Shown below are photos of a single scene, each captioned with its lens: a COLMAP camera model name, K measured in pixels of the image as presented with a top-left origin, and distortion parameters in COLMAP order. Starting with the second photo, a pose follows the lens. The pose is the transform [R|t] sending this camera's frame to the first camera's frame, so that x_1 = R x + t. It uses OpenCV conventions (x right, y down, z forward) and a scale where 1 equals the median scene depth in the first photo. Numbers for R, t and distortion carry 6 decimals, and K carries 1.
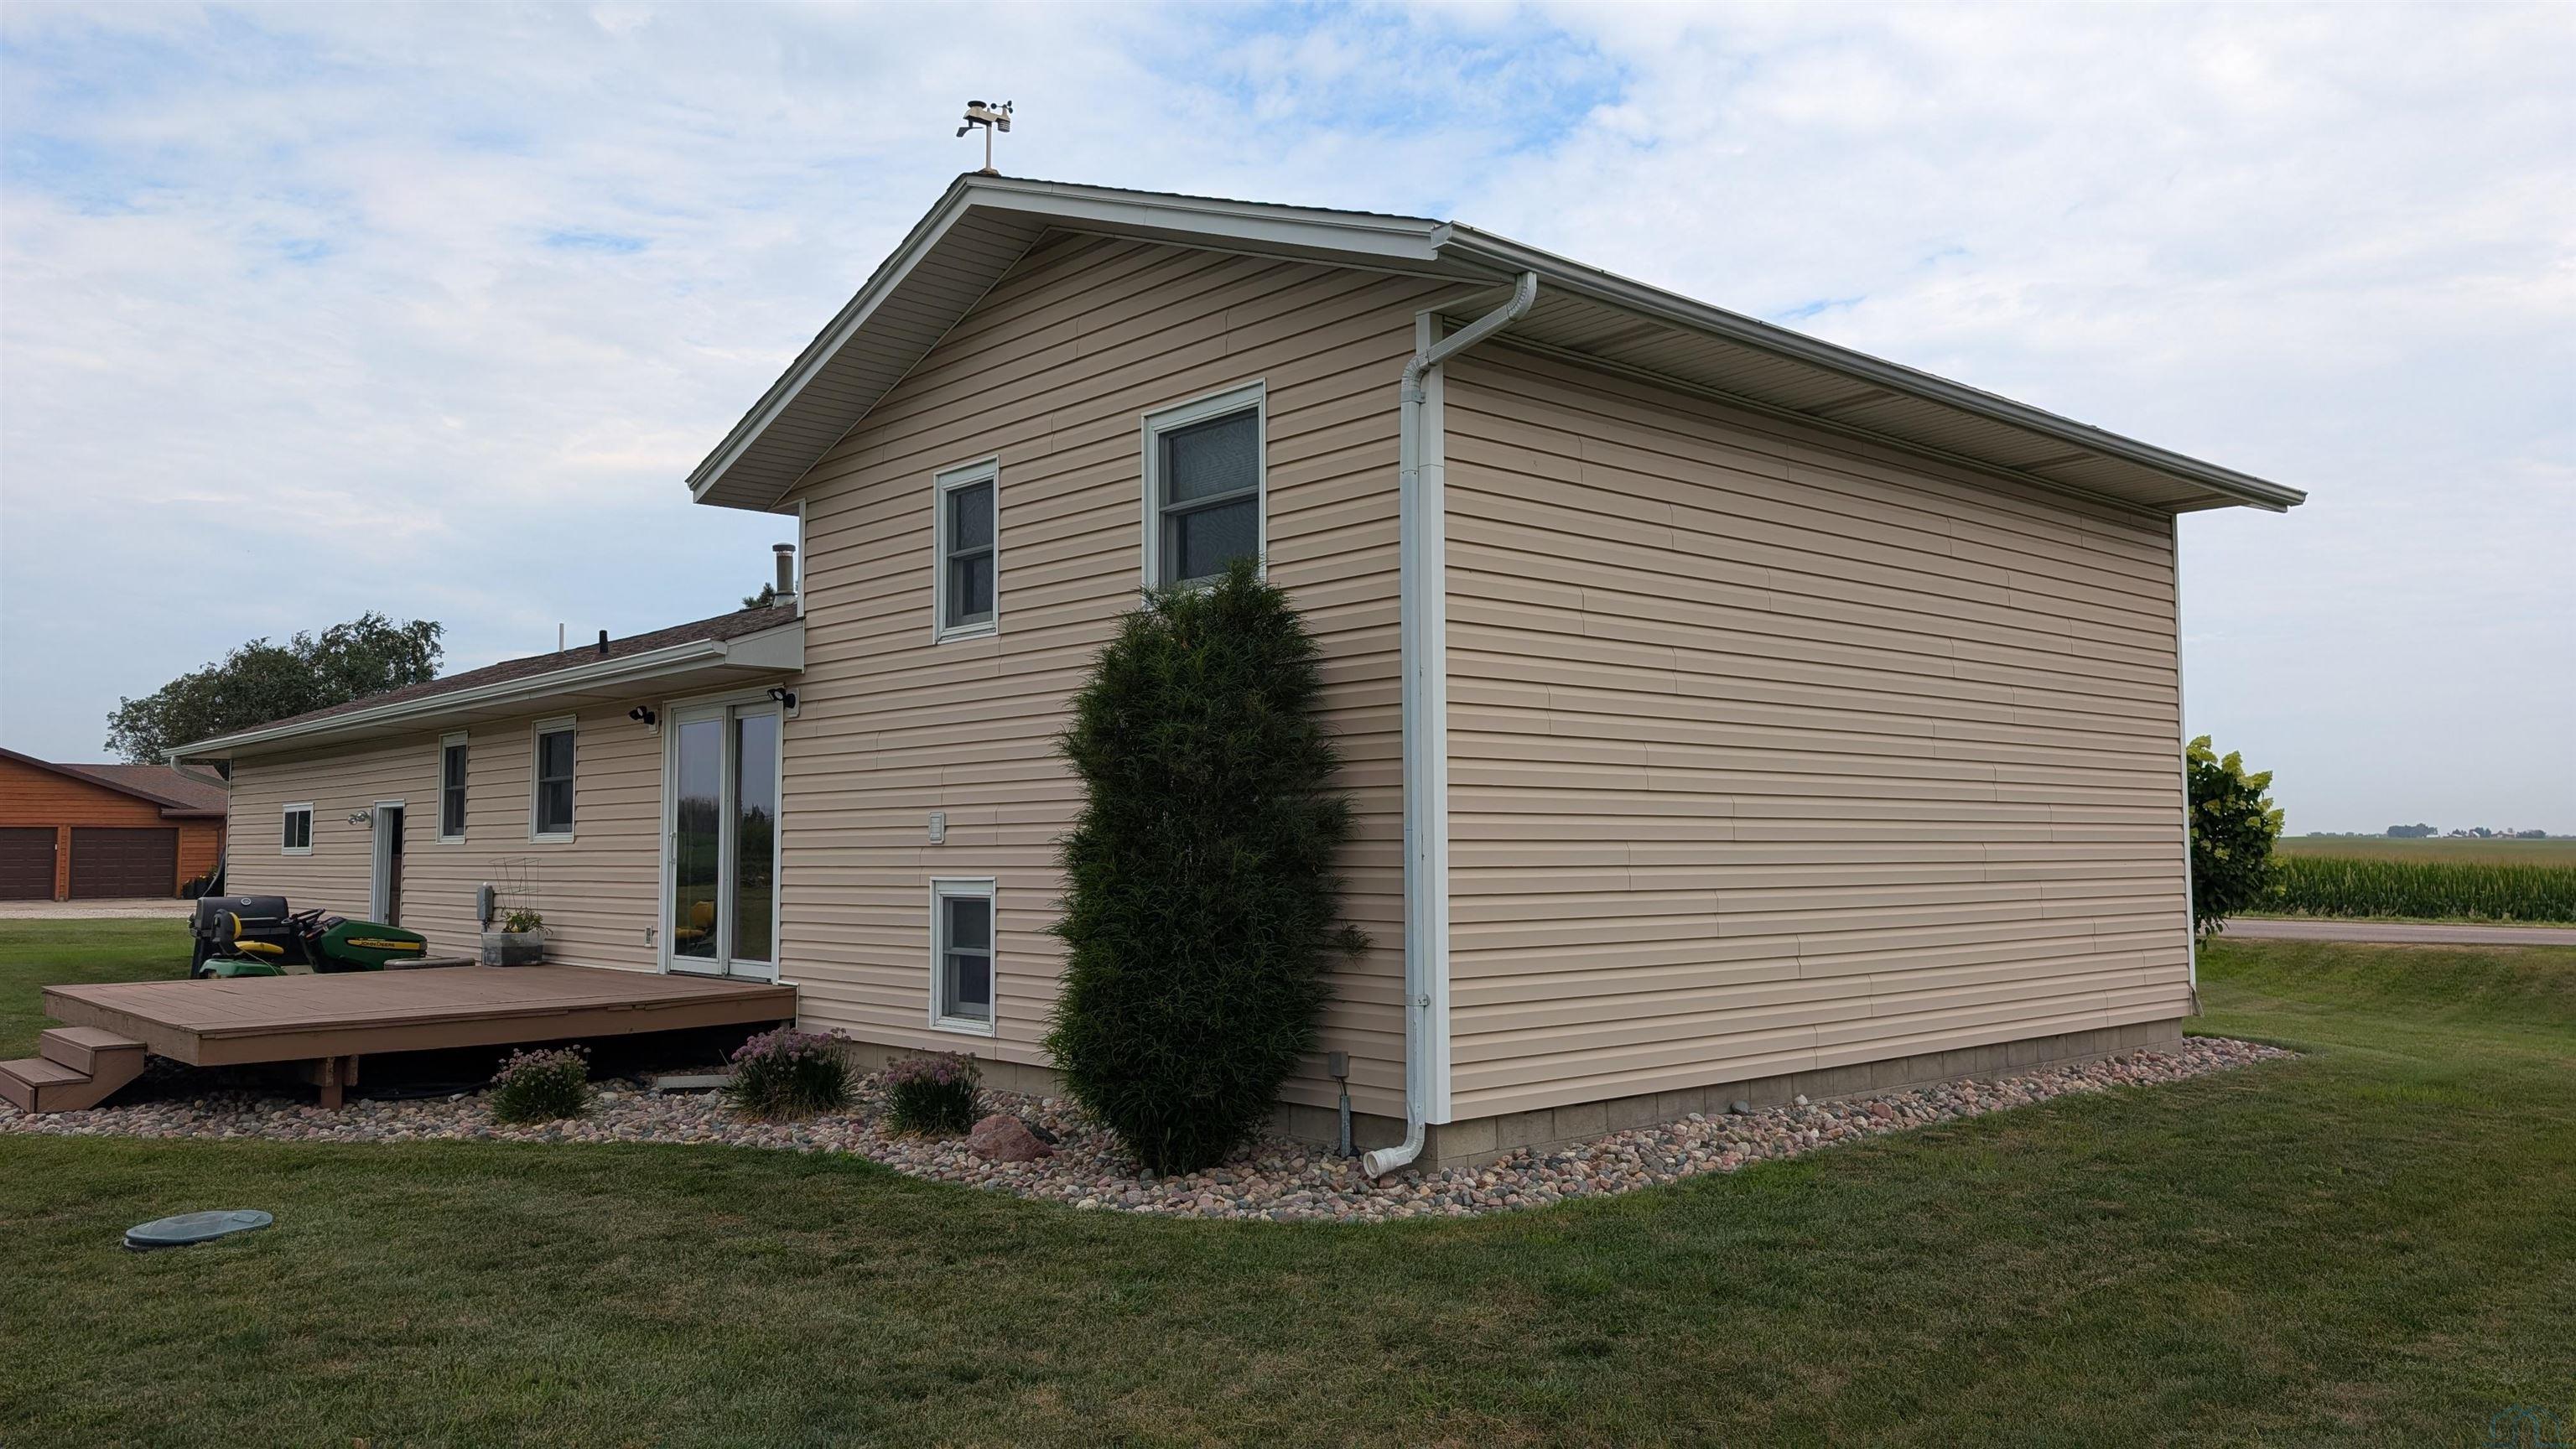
lens RADIAL K [[1892.2, 0, 1288.0], [0, 1892.2, 724.5], [0, 0, 1]] dist [0.053830, -0.087403]
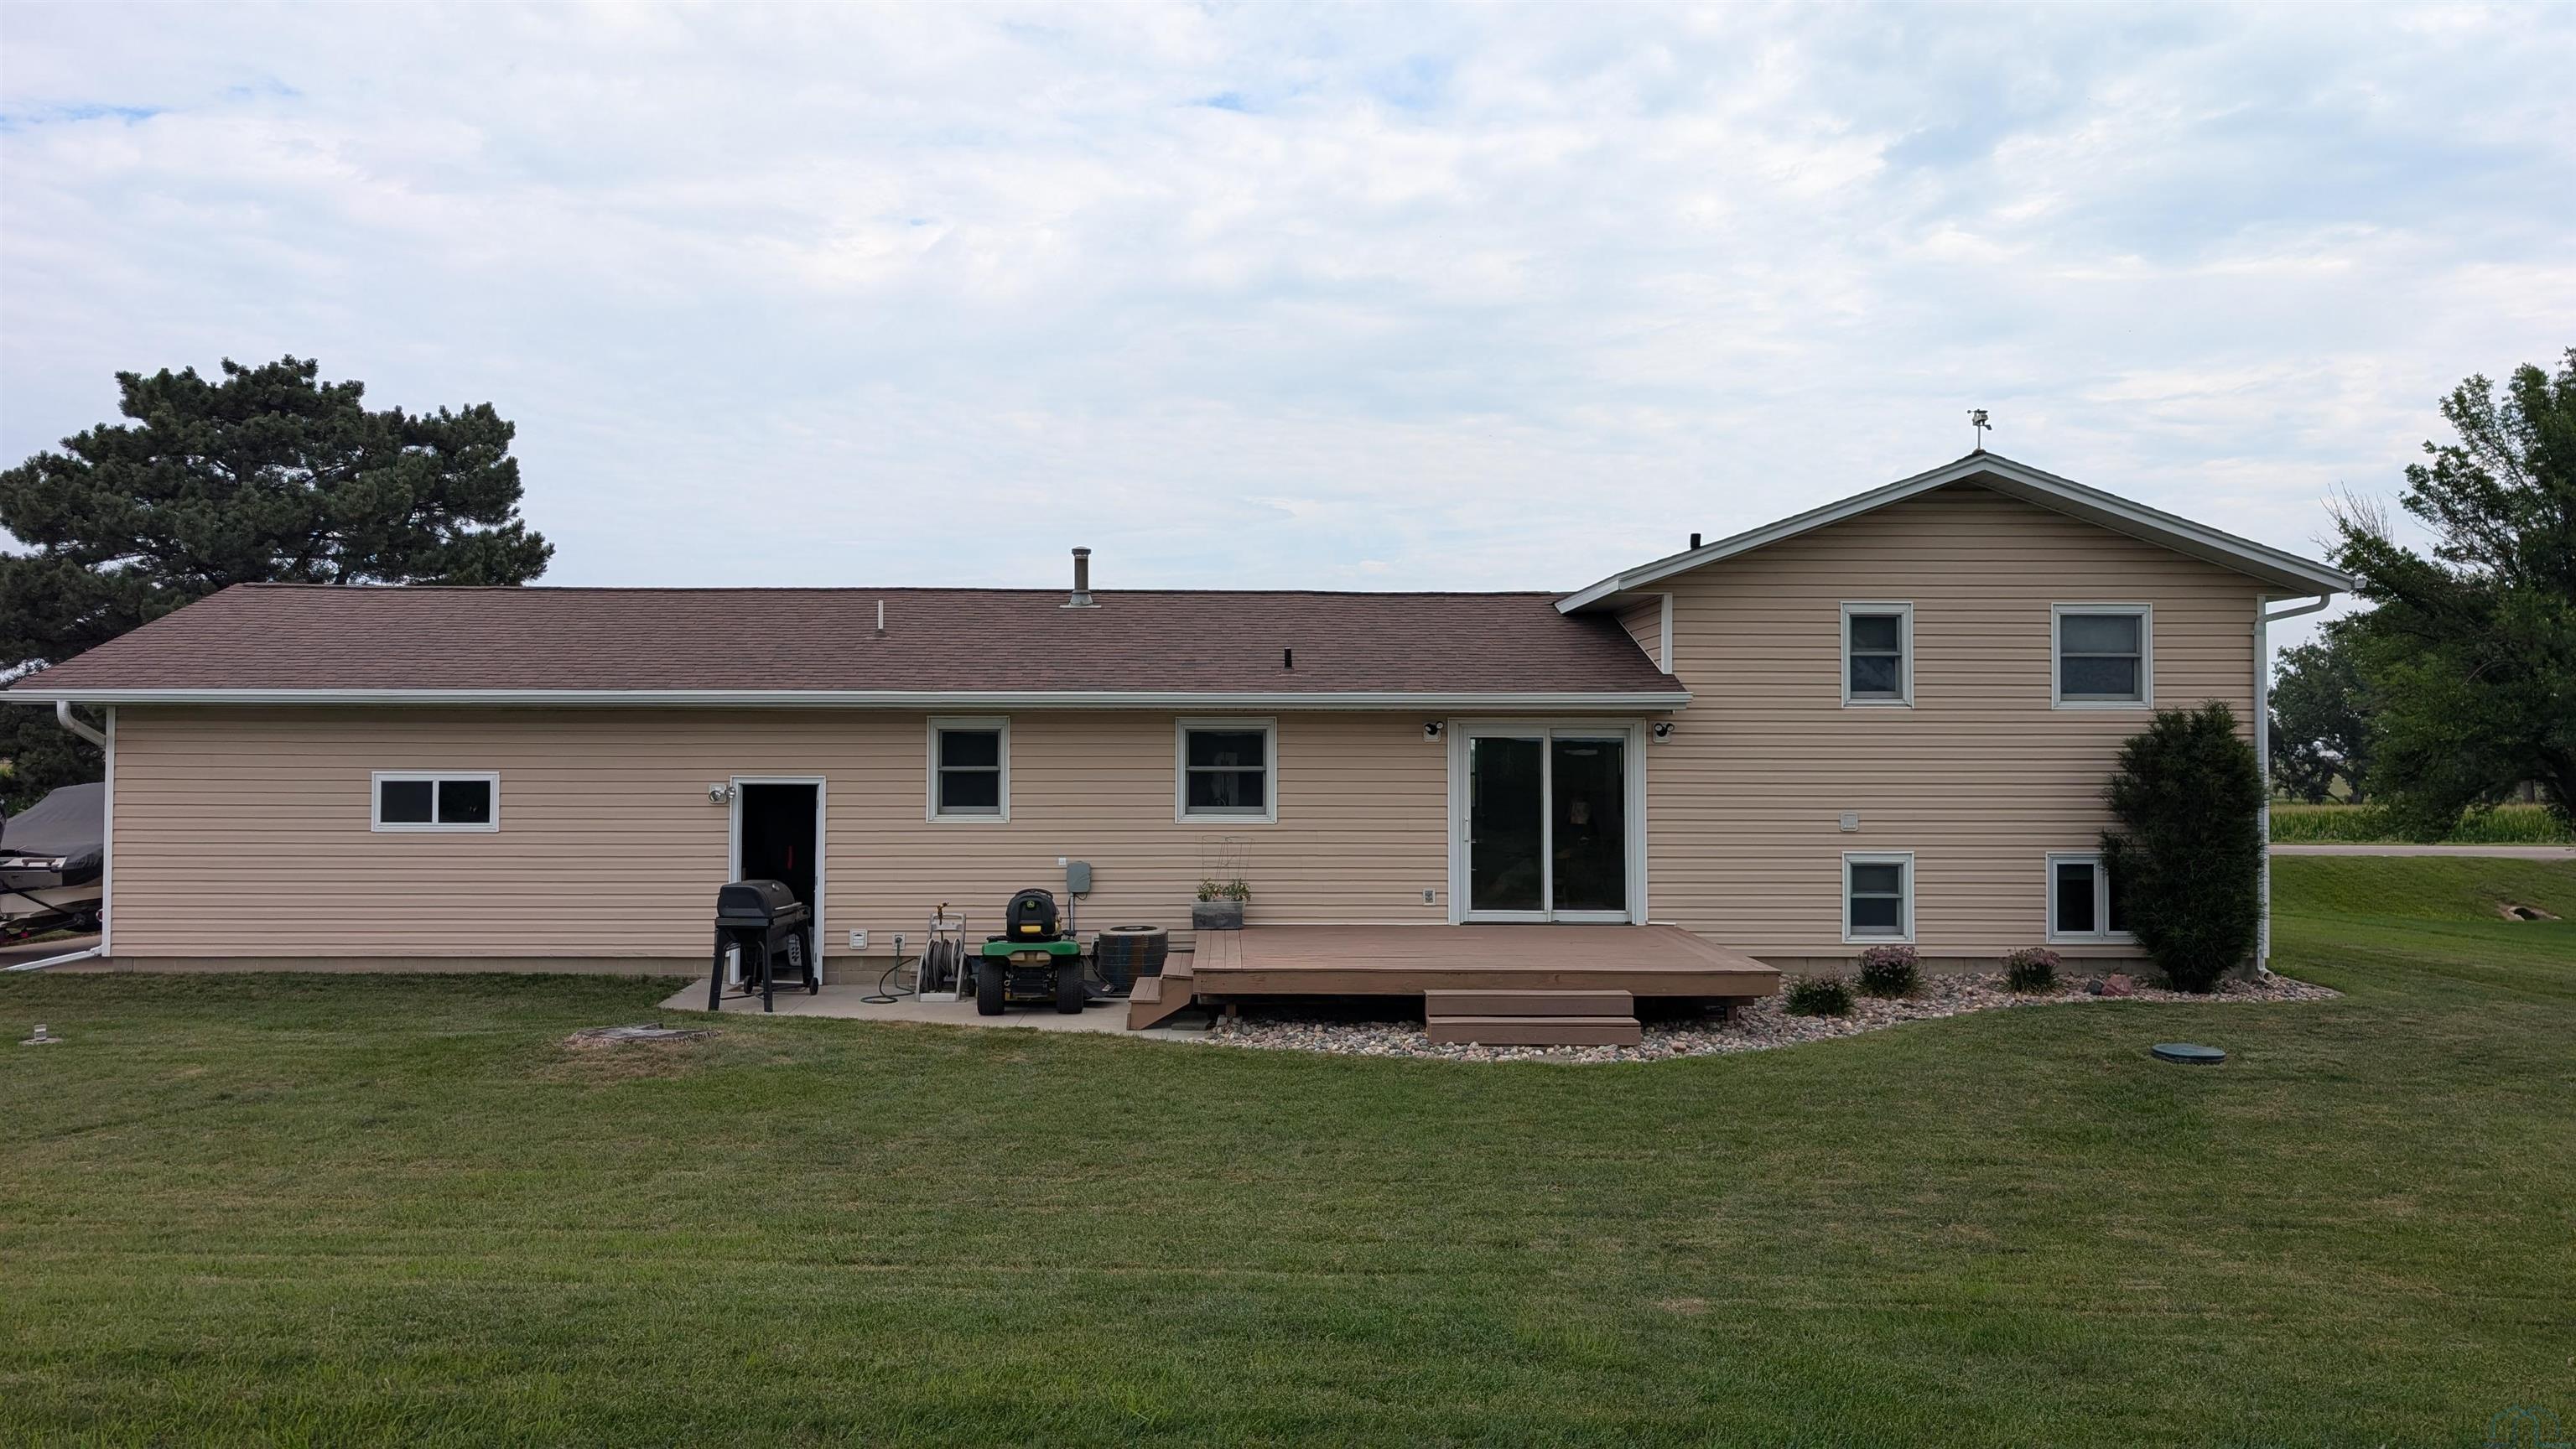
lens RADIAL K [[1852.6, 0, 1288.0], [0, 1852.6, 724.5], [0, 0, 1]] dist [0.005052, 0.002015]
pose [[0.652703, 0.007745, 0.757574, -1.710312], [-0.057700, 0.997552, 0.039514, -0.064092], [-0.755413, -0.069504, 0.651552, 0.322956]]
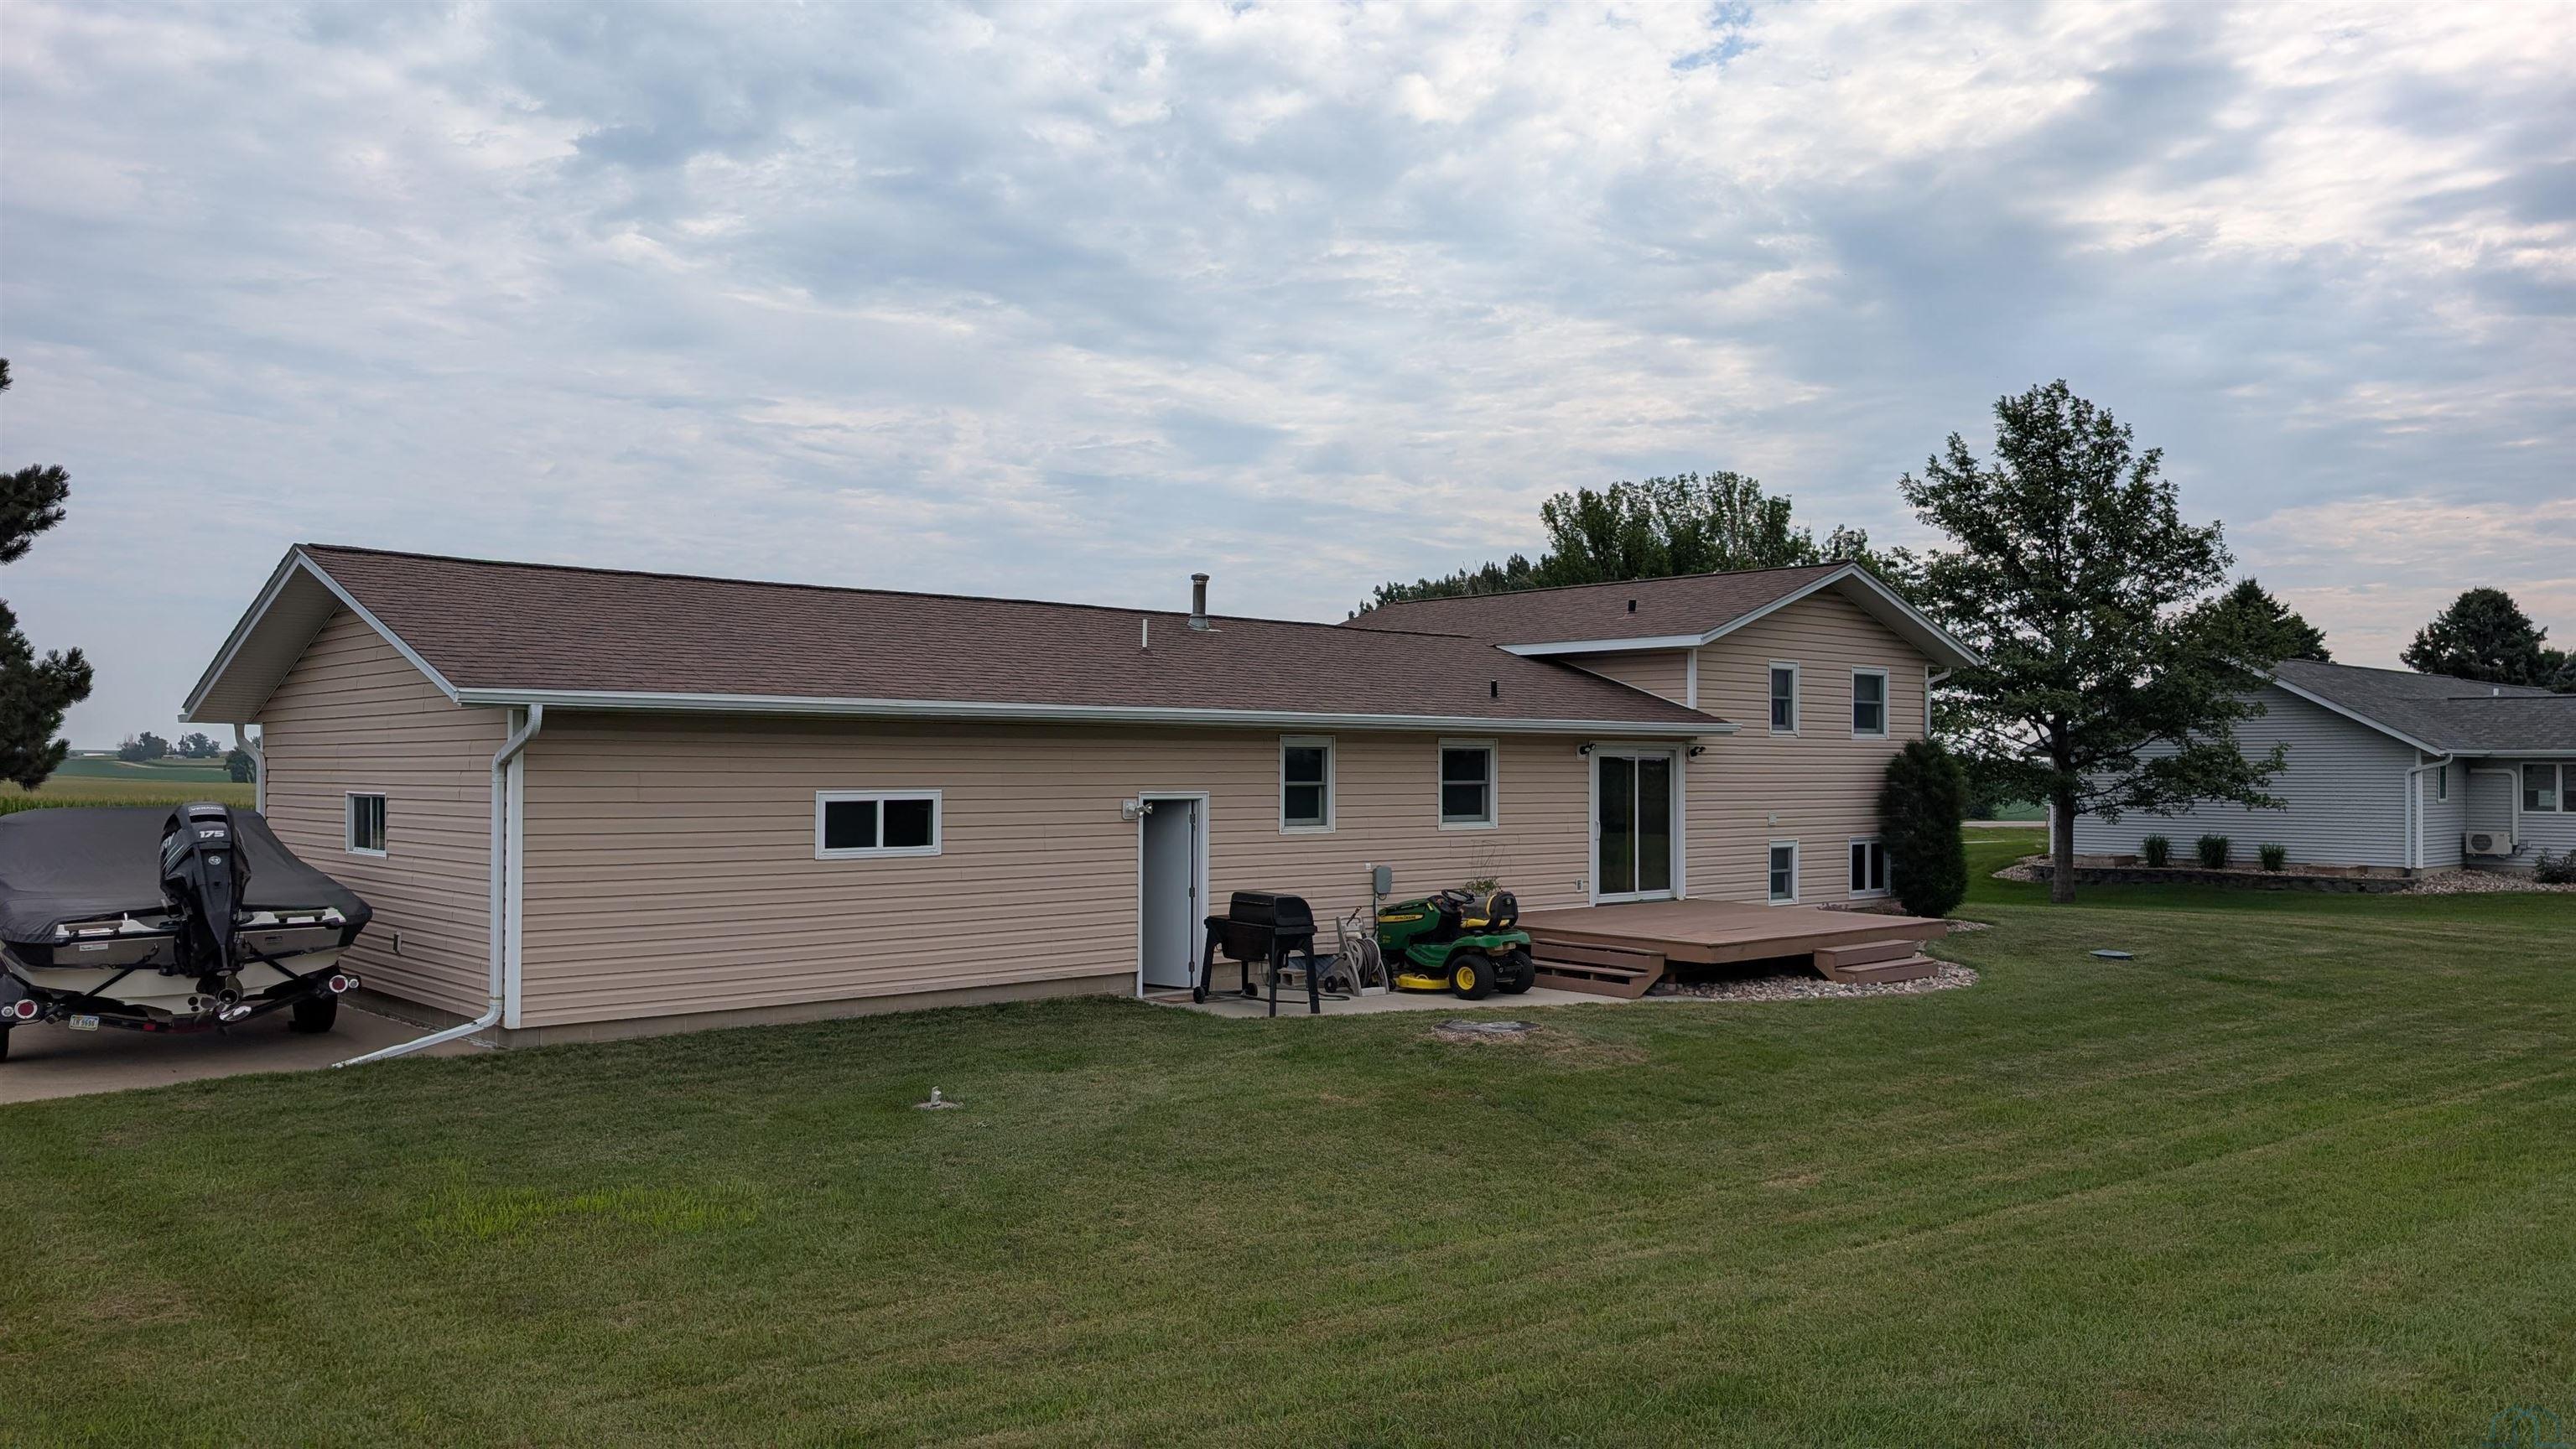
lens RADIAL K [[1892.2, 0, 1288.0], [0, 1892.2, 724.5], [0, 0, 1]] dist [0.053830, -0.087403]
pose [[-0.009431, 0.016694, 0.999816, -2.439919], [-0.082057, 0.996476, -0.017412, 0.029539], [-0.996583, -0.082206, -0.008028, 1.595165]]
